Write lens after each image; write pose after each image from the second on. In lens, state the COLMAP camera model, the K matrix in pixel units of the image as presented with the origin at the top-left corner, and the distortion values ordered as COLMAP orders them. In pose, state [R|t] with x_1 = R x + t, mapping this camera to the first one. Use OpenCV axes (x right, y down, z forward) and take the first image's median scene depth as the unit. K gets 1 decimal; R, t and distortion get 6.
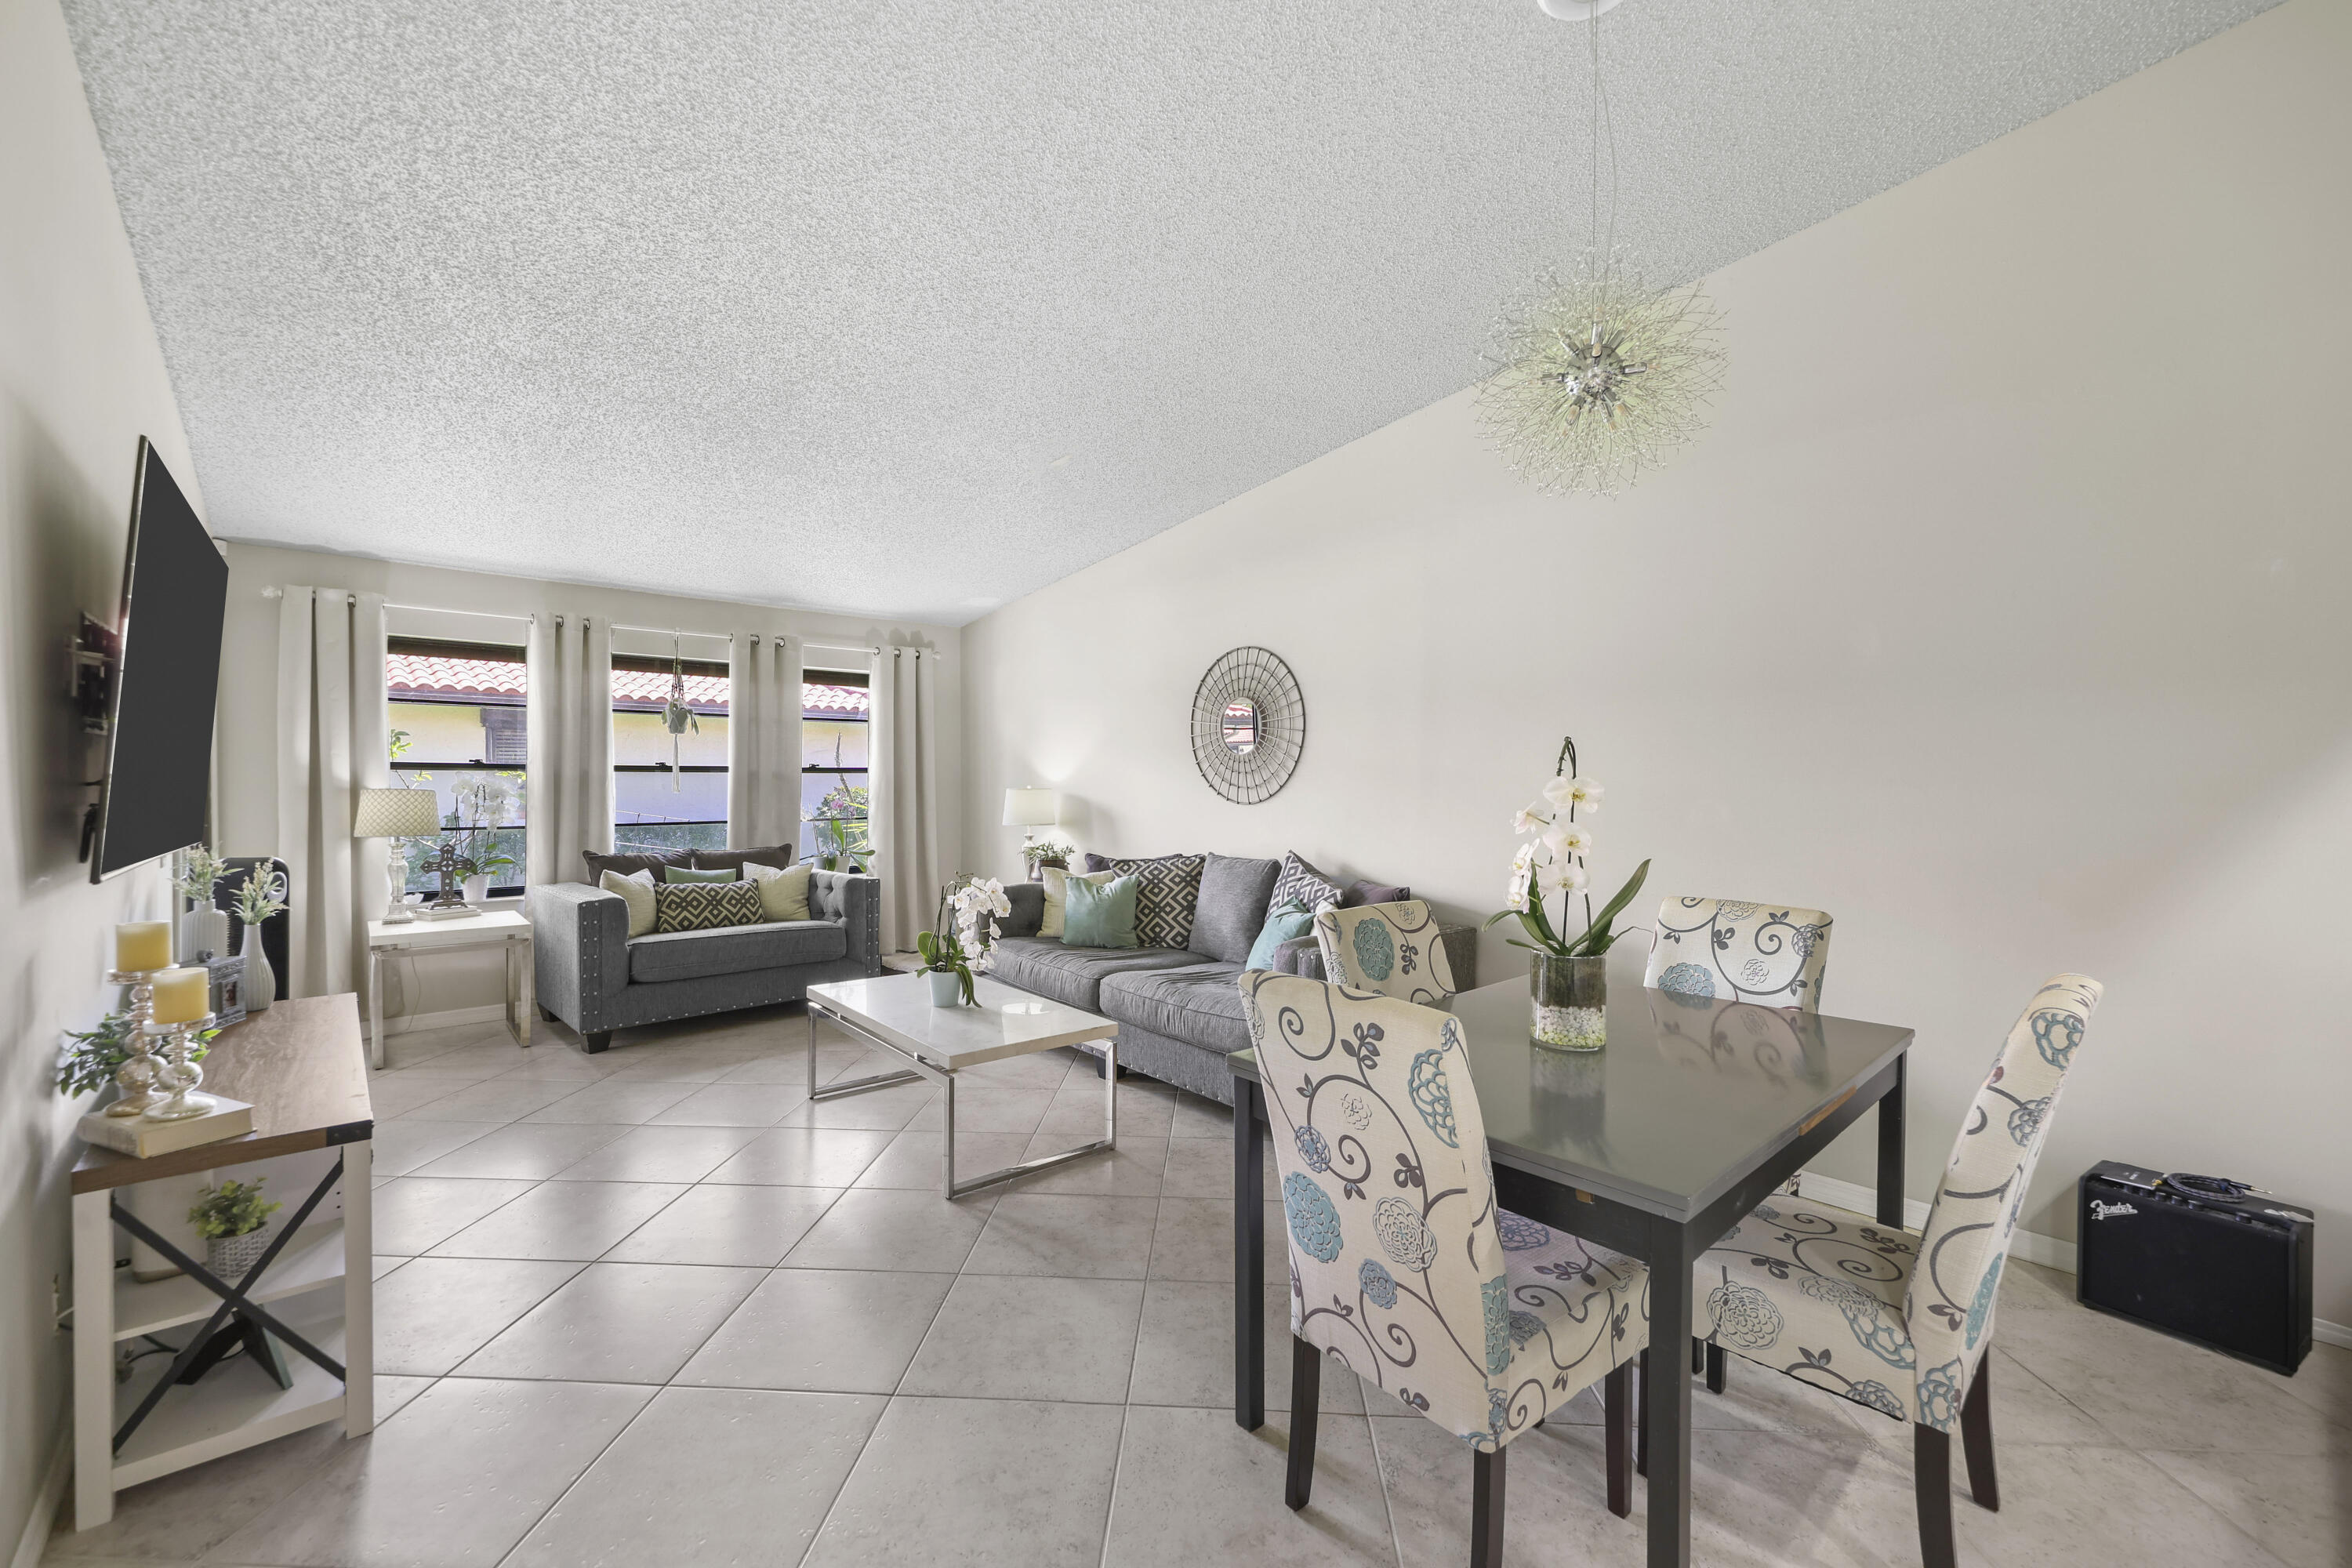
lens RADIAL K [[956.2, 0, 1174.7], [0, 956.2, 793.6], [0, 0, 1]] dist [0.000528, -0.000123]
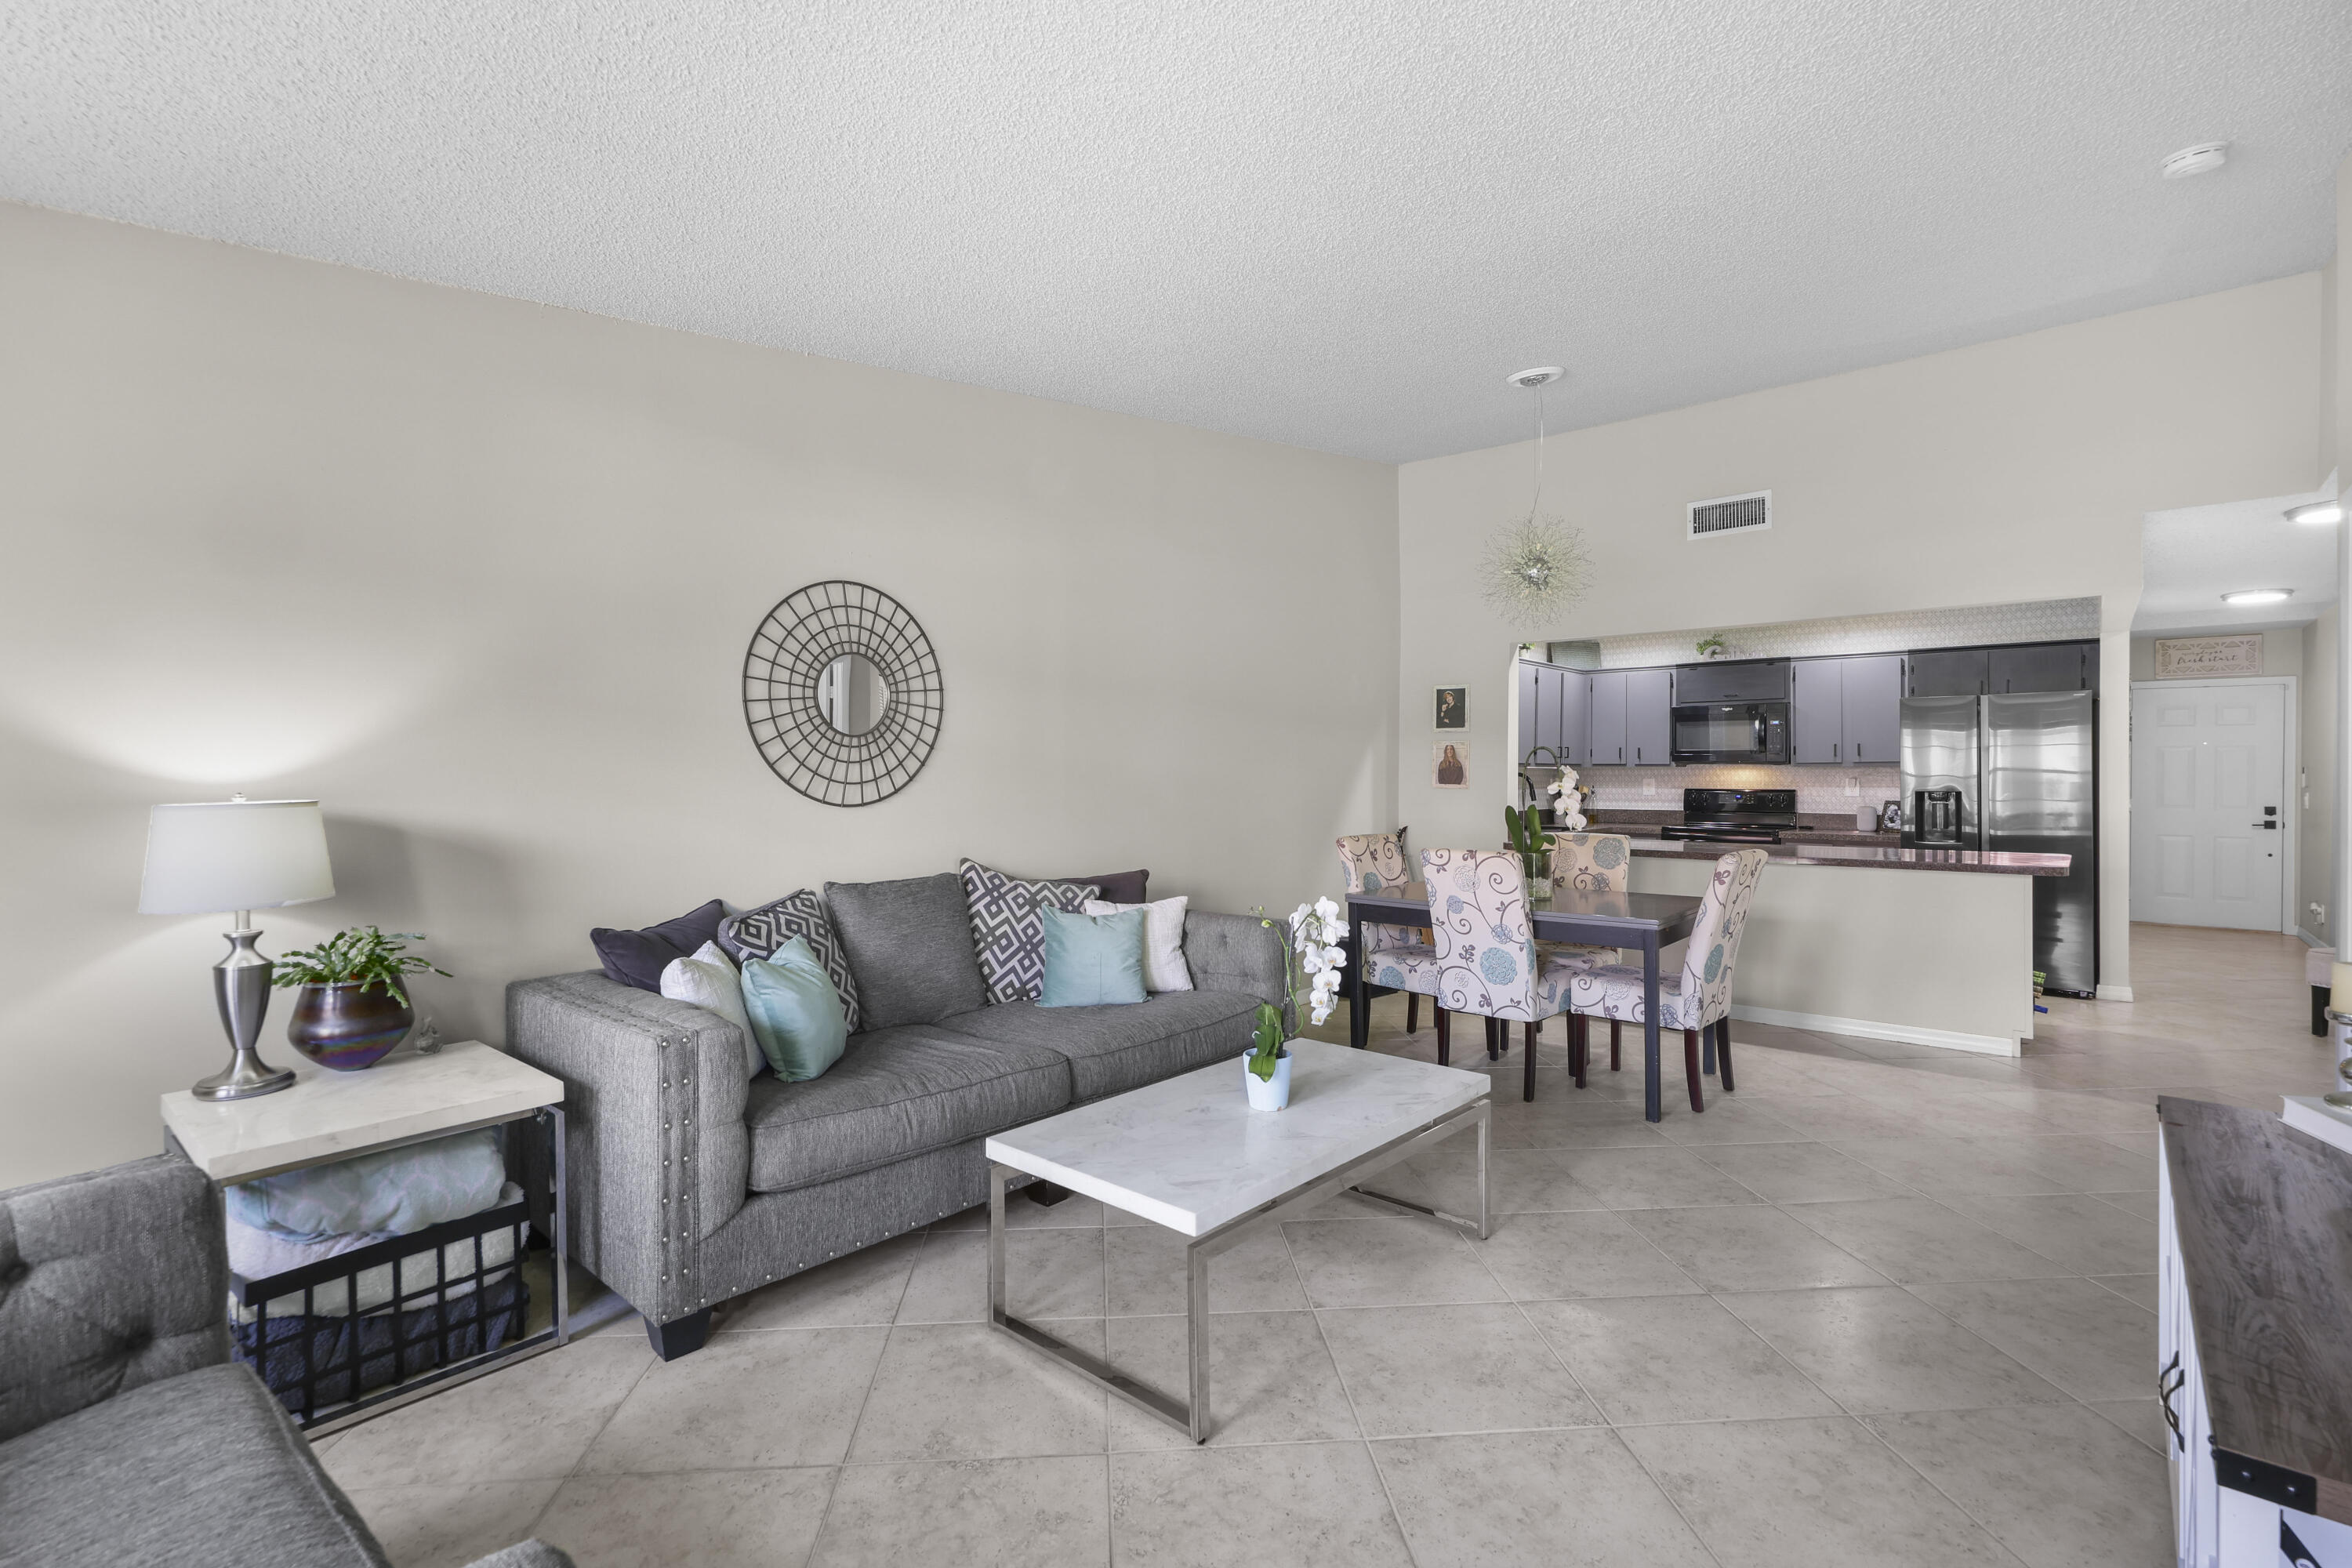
lens RADIAL K [[1060.3, 0, 1168.9], [0, 1060.3, 769.3], [0, 0, 1]] dist [0.000521, 0.000211]
pose [[-0.126250, -0.004263, 0.991989, -0.704126], [0.019576, 0.999785, 0.006788, -0.016544], [-0.991805, 0.020276, -0.126139, 0.841325]]
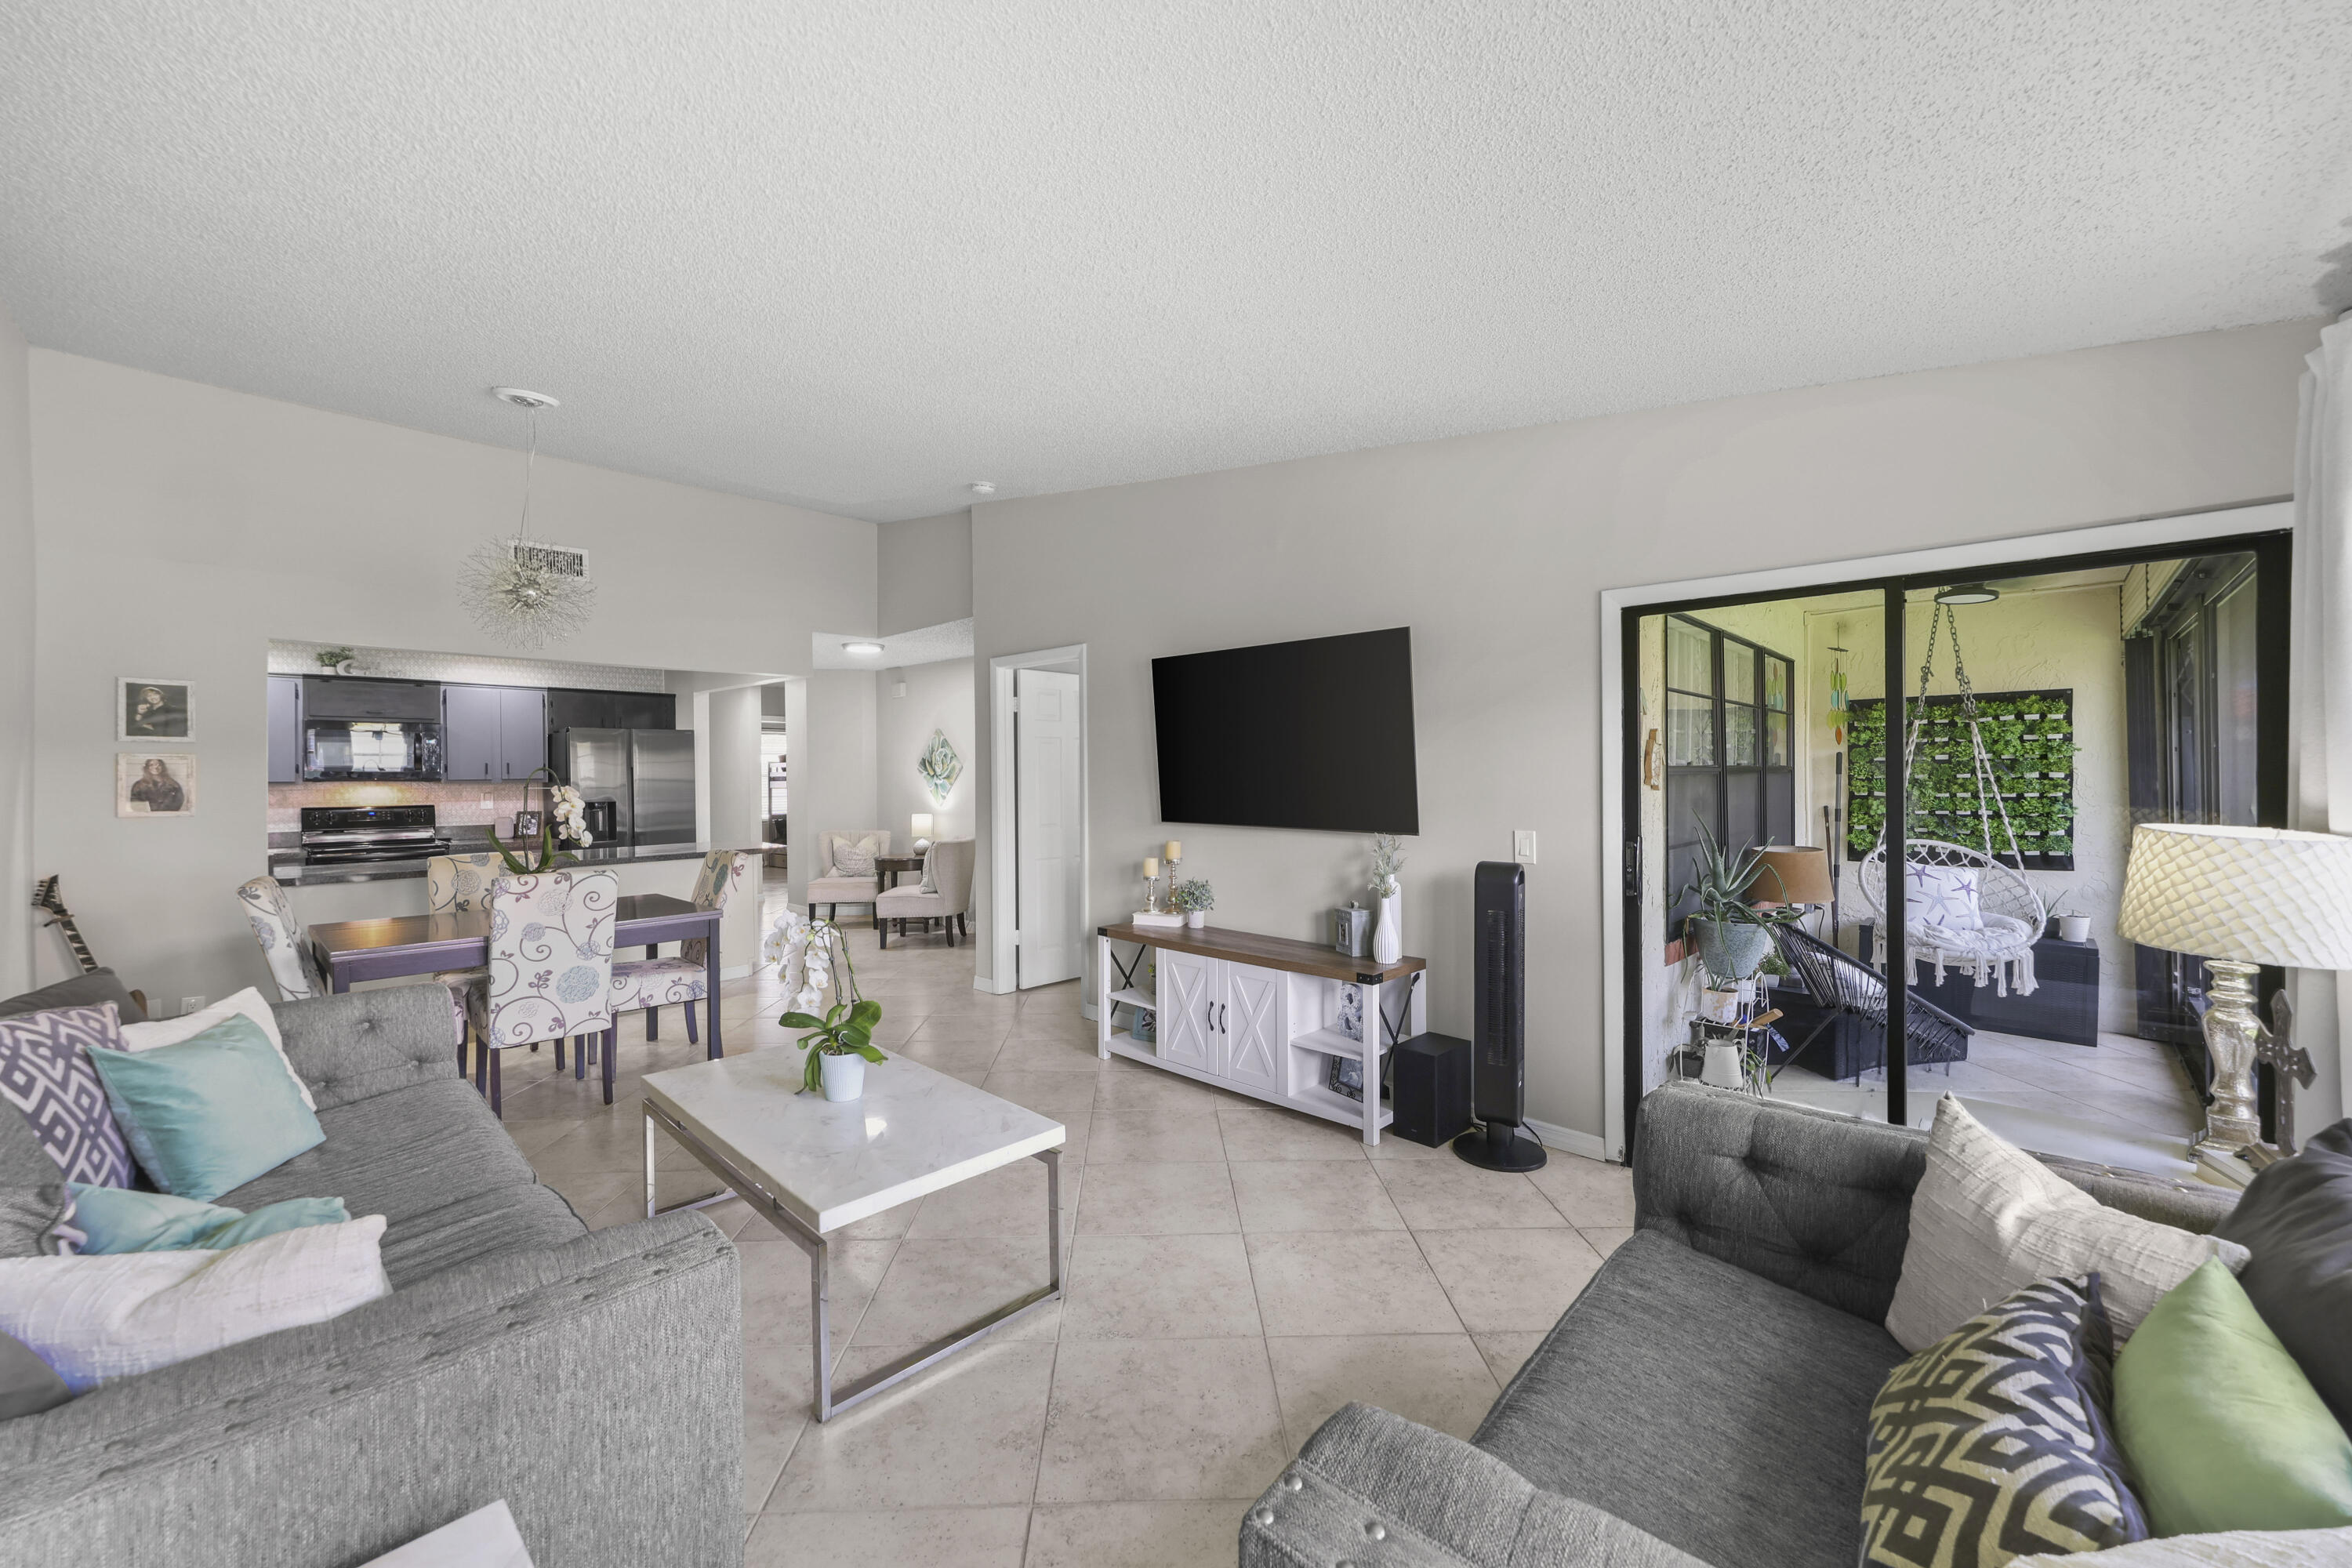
lens RADIAL K [[919.3, 0, 1170.4], [0, 919.3, 775.2], [0, 0, 1]] dist [-0.002088, 0.000075]
pose [[-0.996042, 0.000889, -0.088881, -0.313398], [-0.000829, 0.999814, 0.019284, -0.033064], [0.088881, 0.019281, -0.995856, 1.258803]]
